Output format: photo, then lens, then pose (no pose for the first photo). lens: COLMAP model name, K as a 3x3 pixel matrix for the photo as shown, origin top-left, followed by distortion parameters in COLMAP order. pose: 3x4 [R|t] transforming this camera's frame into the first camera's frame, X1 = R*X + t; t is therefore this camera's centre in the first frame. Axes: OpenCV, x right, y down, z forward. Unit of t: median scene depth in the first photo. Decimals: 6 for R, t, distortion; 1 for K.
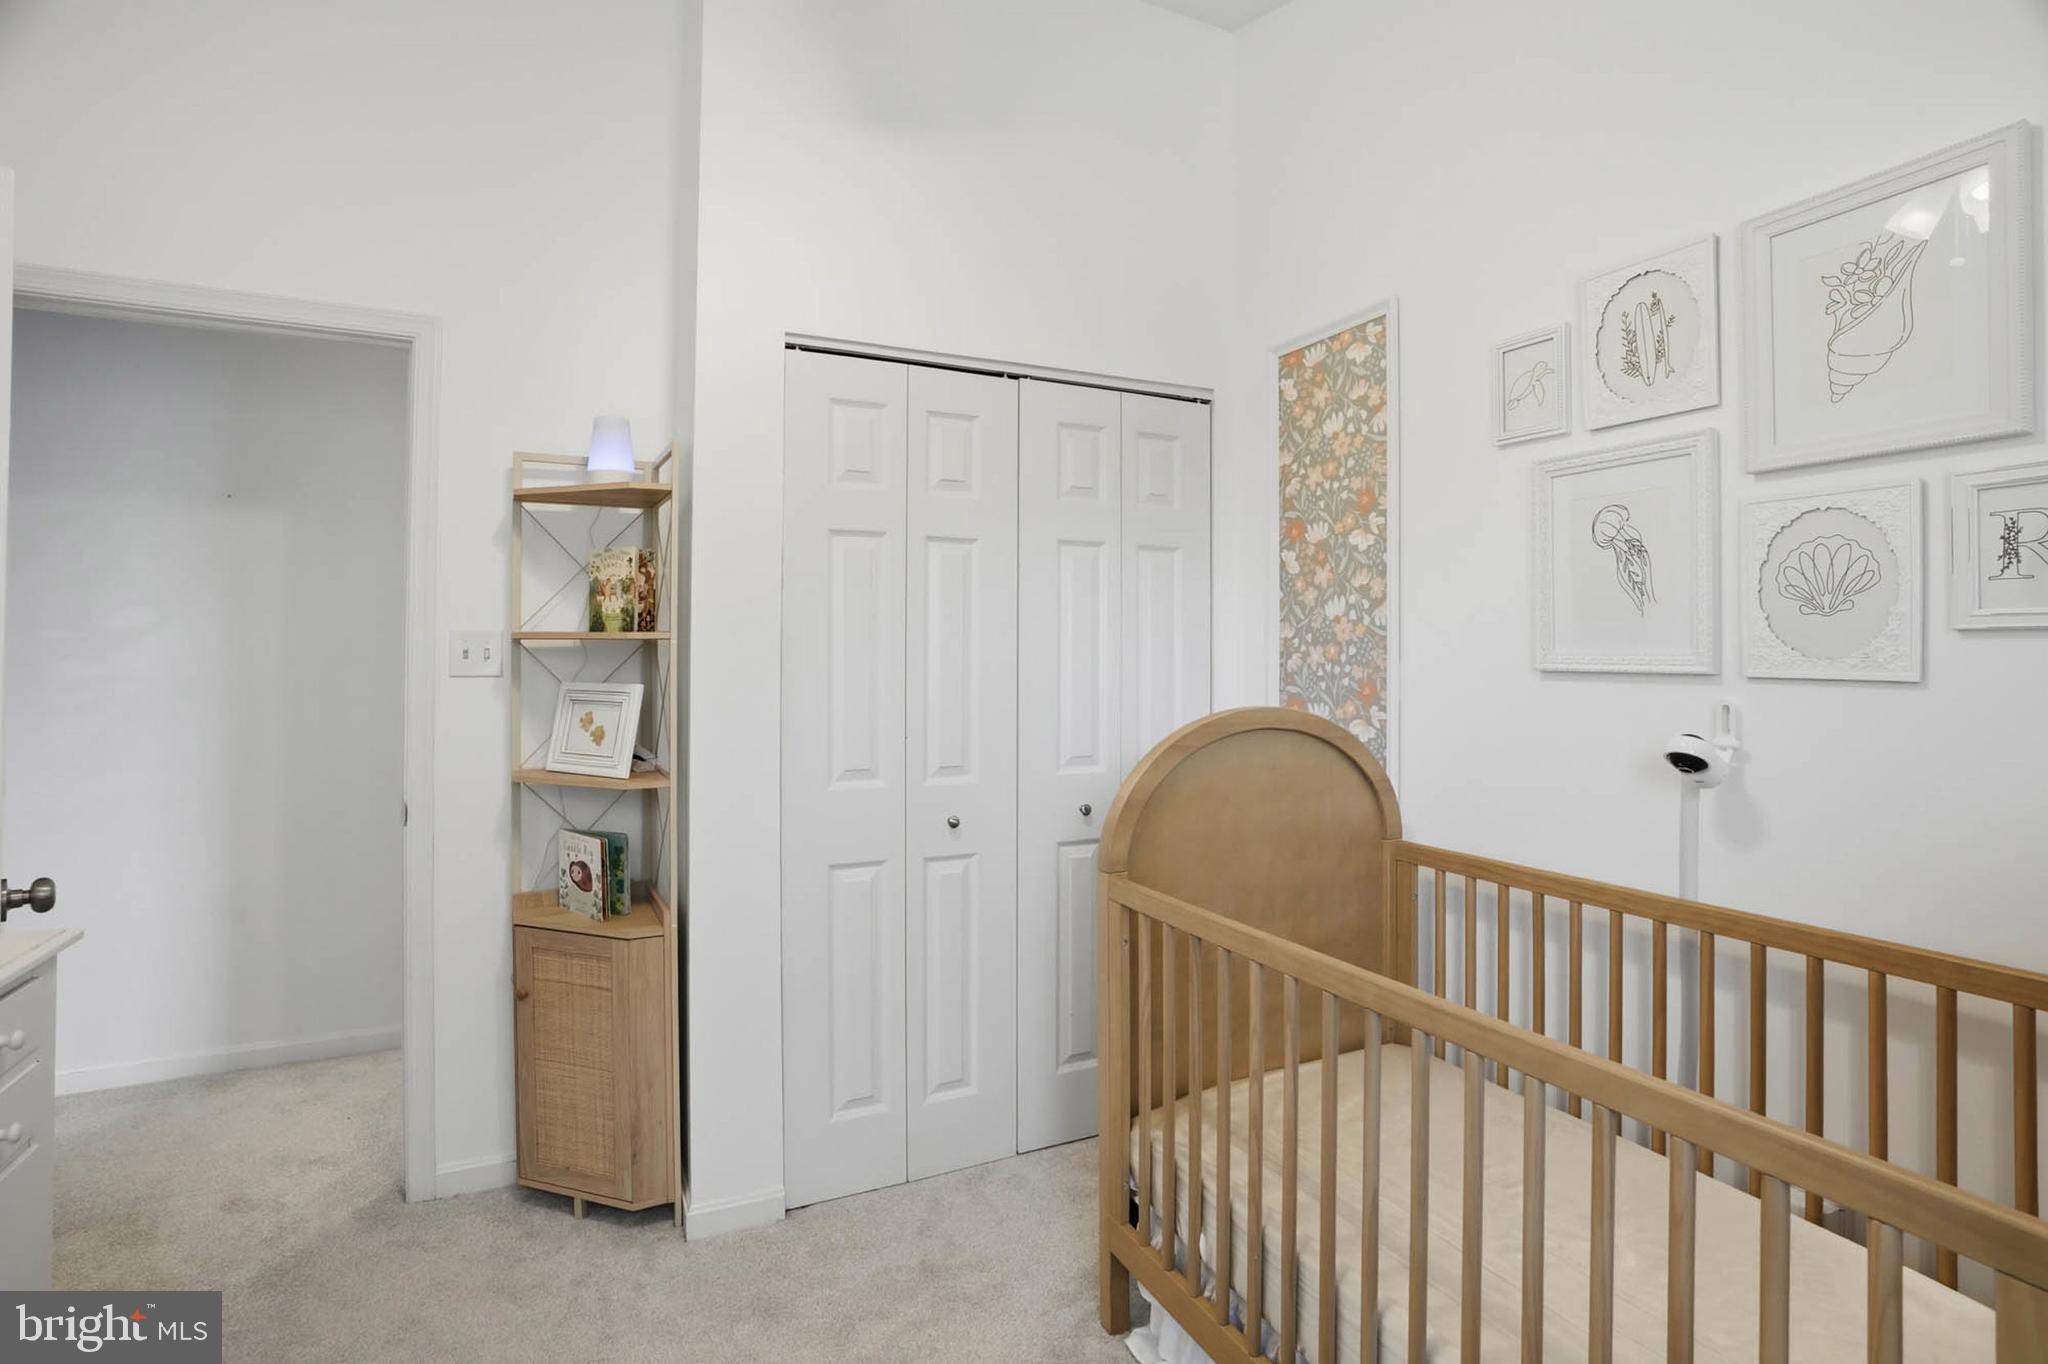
lens RADIAL K [[965.6, 0, 1024.2], [0, 965.6, 659.8], [0, 0, 1]] dist [-0.037290, 0.009491]
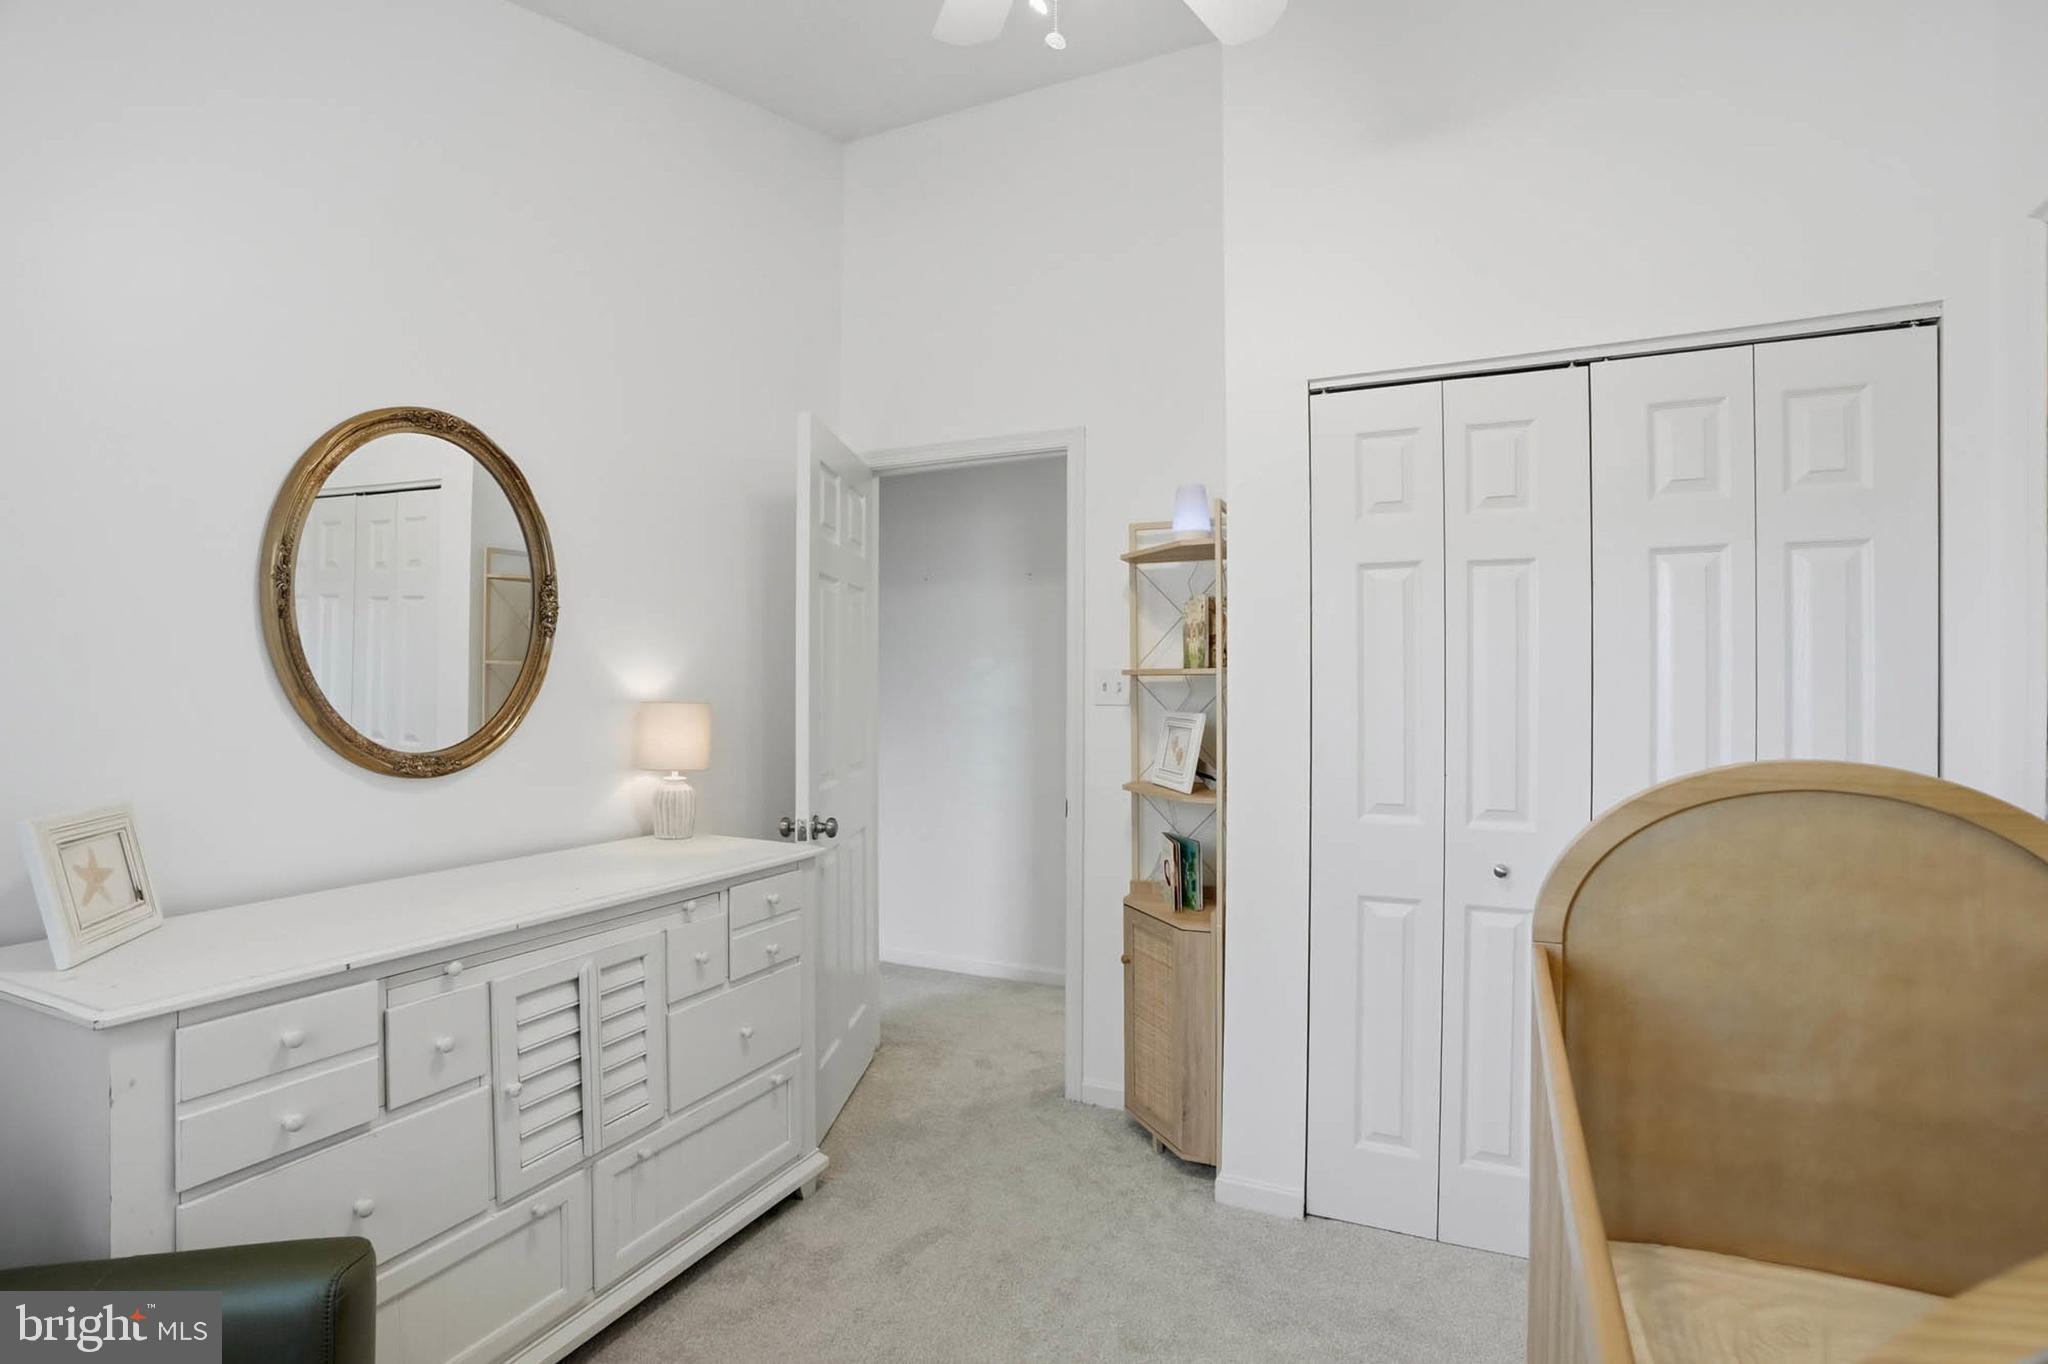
lens RADIAL K [[965.6, 0, 1025.3], [0, 965.6, 704.9], [0, 0, 1]] dist [-0.037290, 0.009491]
pose [[0.650002, 0.012863, -0.759824, 0.343353], [-0.003288, 0.999895, 0.014115, -0.000574], [0.759926, -0.006677, 0.649976, 0.079432]]
